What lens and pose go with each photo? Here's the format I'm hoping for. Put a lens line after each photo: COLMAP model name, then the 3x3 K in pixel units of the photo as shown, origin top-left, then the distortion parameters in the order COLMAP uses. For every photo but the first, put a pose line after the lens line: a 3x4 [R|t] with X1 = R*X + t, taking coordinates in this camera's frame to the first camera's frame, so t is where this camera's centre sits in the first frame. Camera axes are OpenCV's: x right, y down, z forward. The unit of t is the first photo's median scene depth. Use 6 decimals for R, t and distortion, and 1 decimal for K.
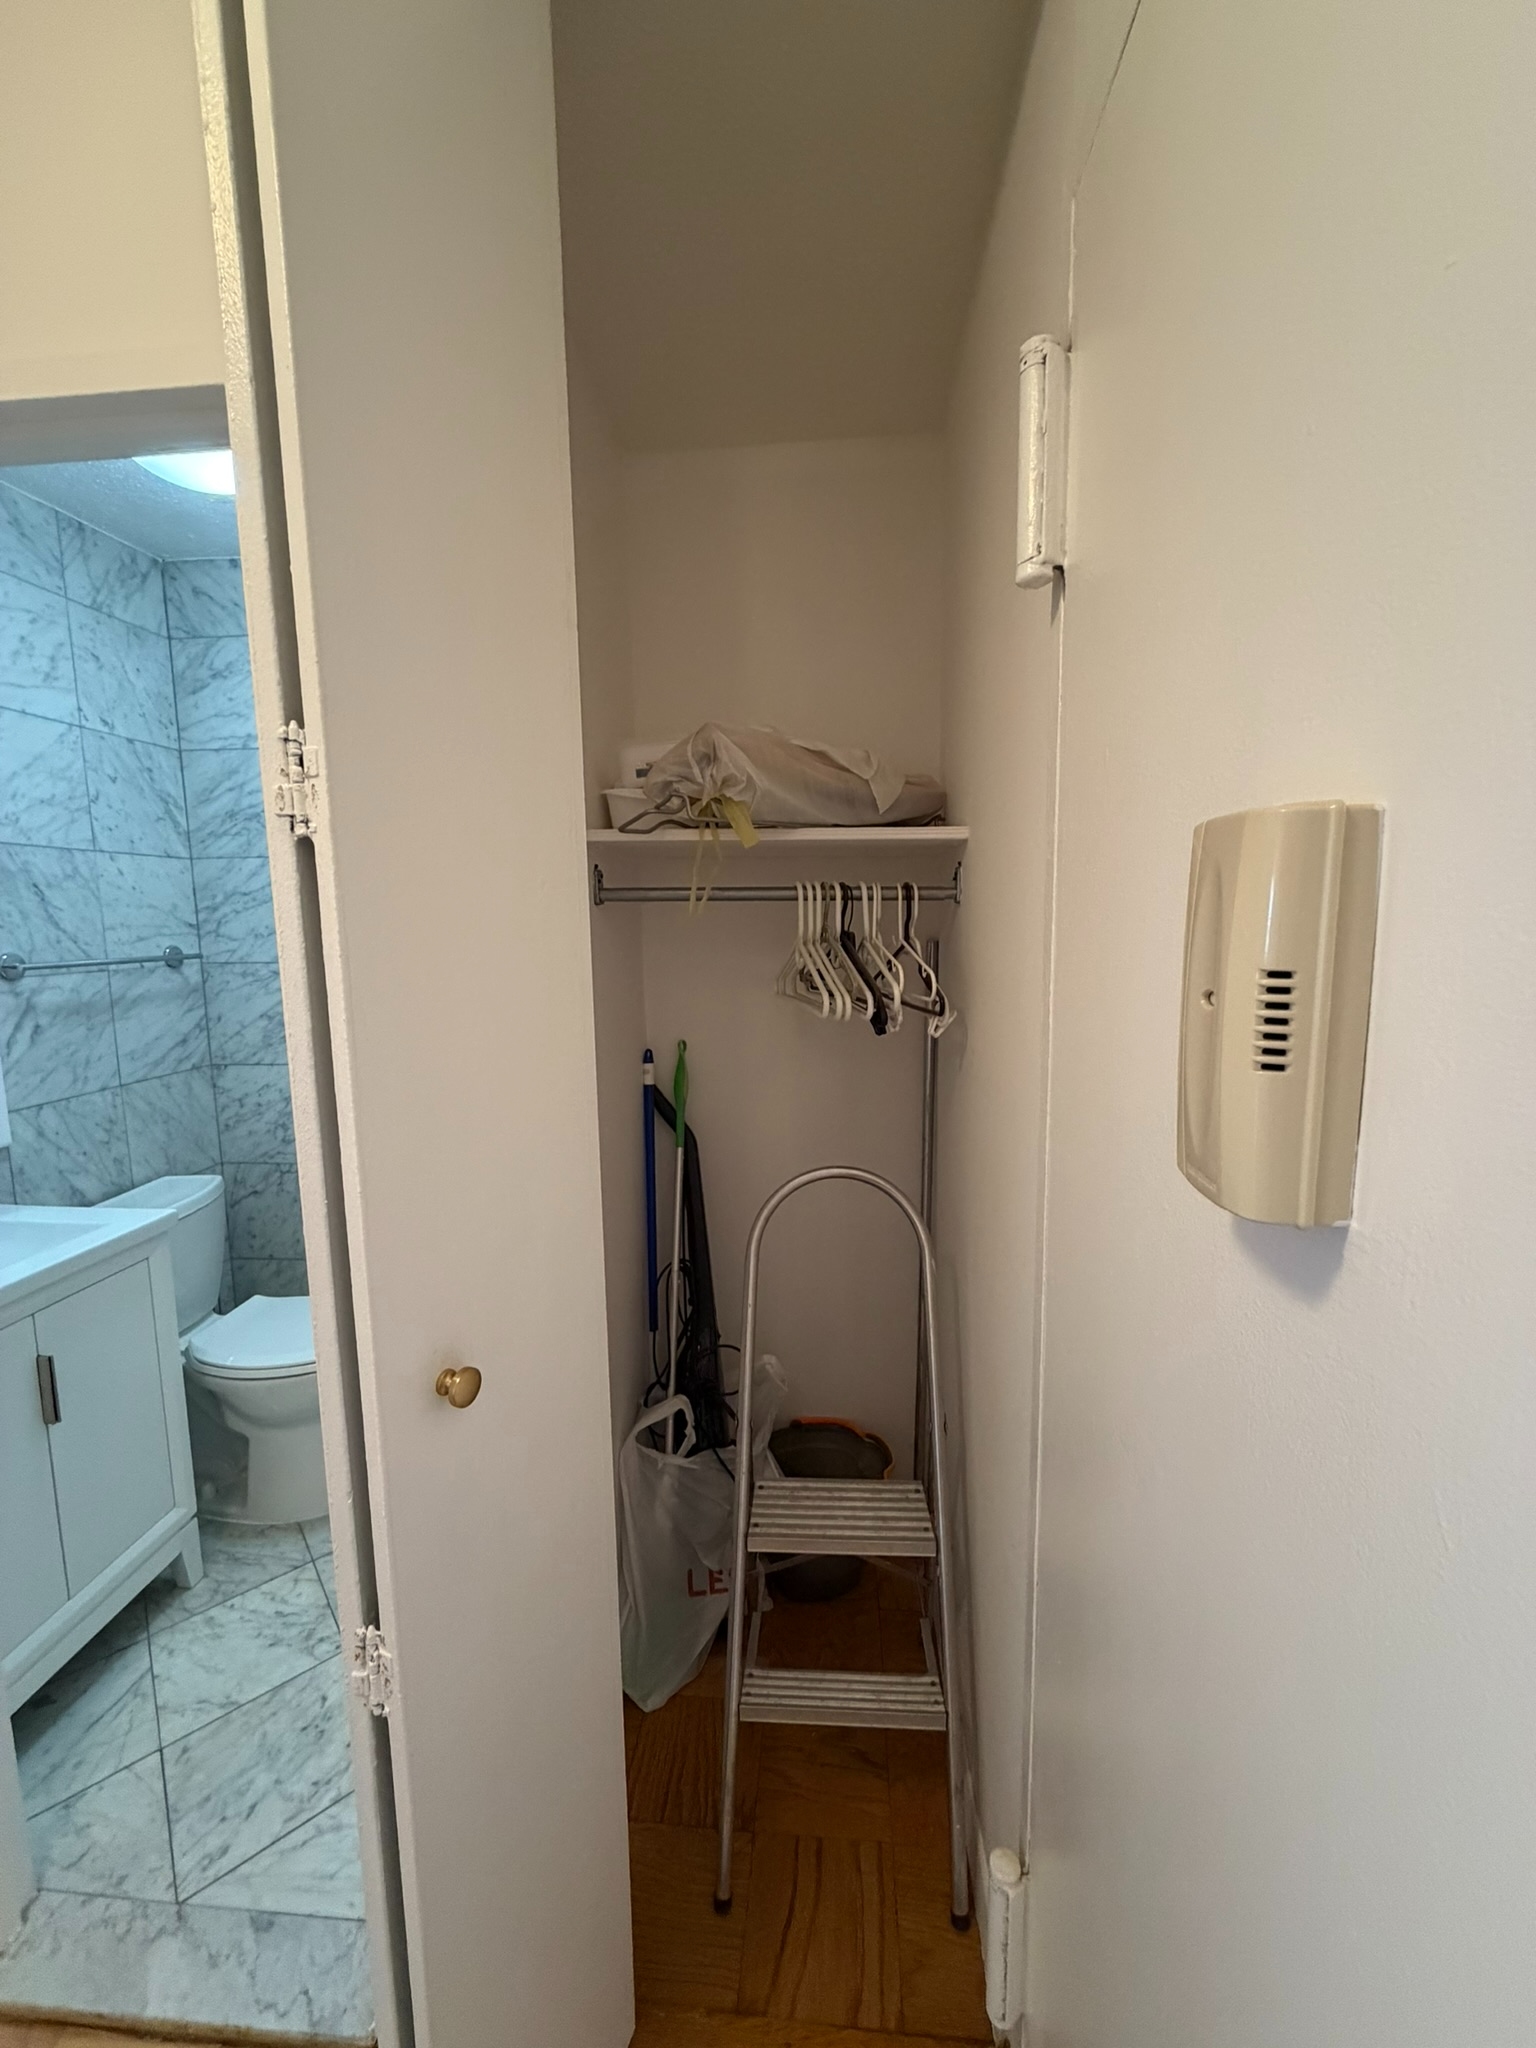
lens RADIAL K [[850.1, 0, 792.0], [0, 850.1, 1023.2], [0, 0, 1]] dist [0.001047, -0.000365]
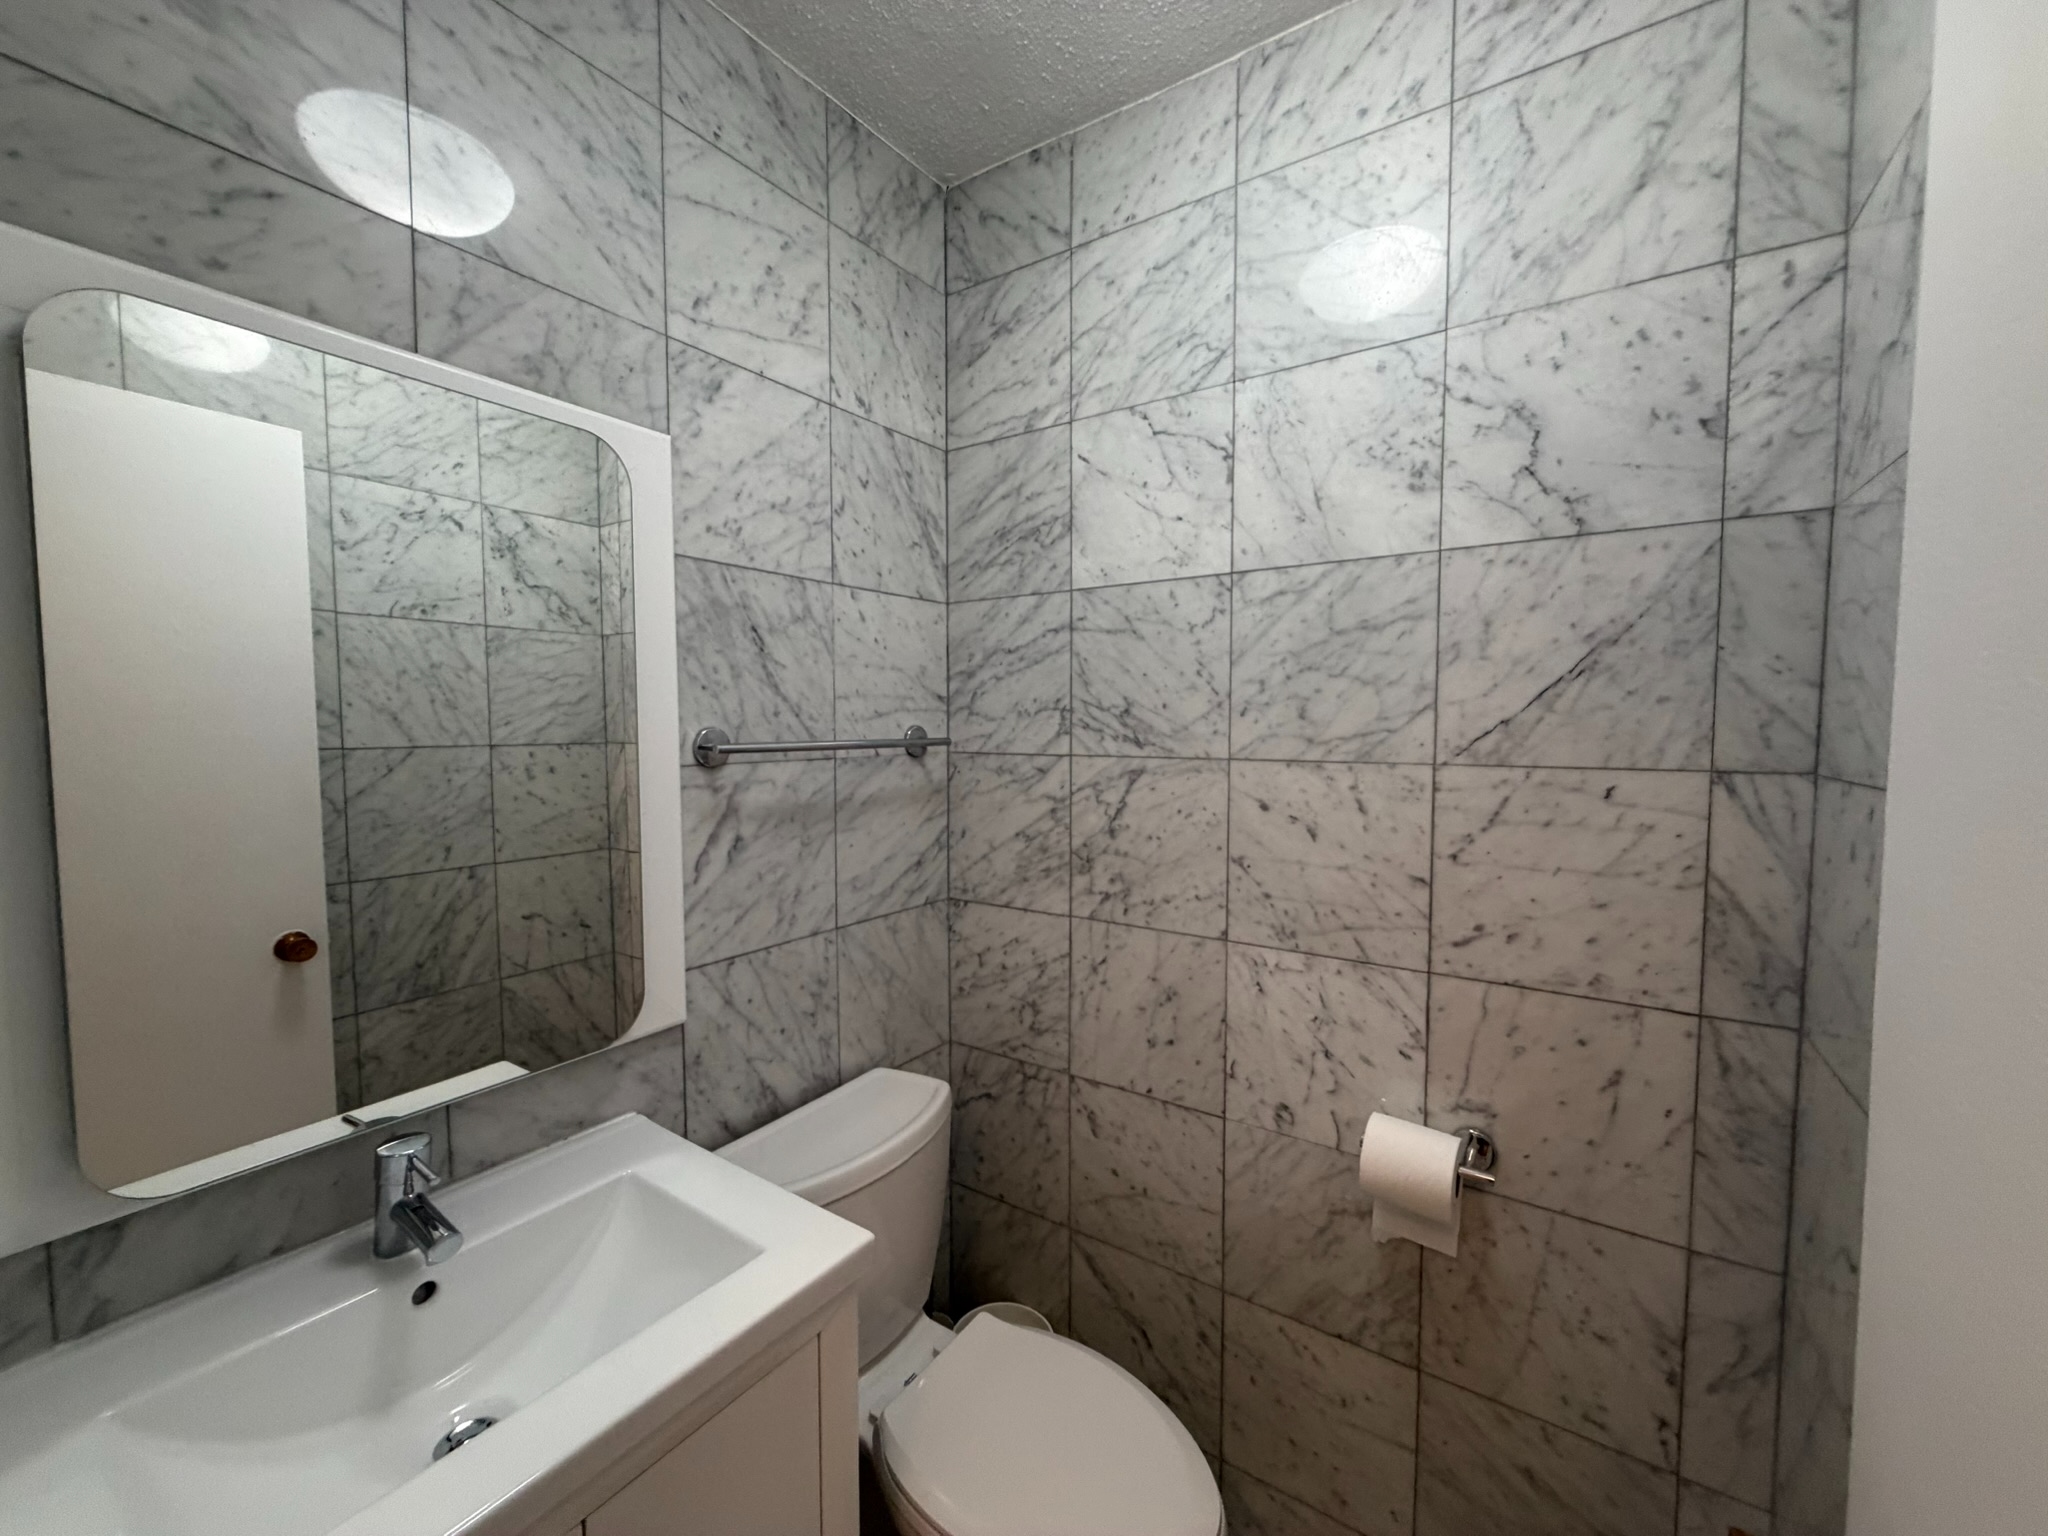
lens RADIAL K [[850.1, 0, 1024.7], [0, 850.1, 769.8], [0, 0, 1]] dist [0.001047, -0.000365]
pose [[0.870968, 0.040604, -0.489660, -0.318735], [-0.072426, 0.996303, -0.046208, -0.030608], [0.485973, 0.075709, 0.870688, 0.454070]]
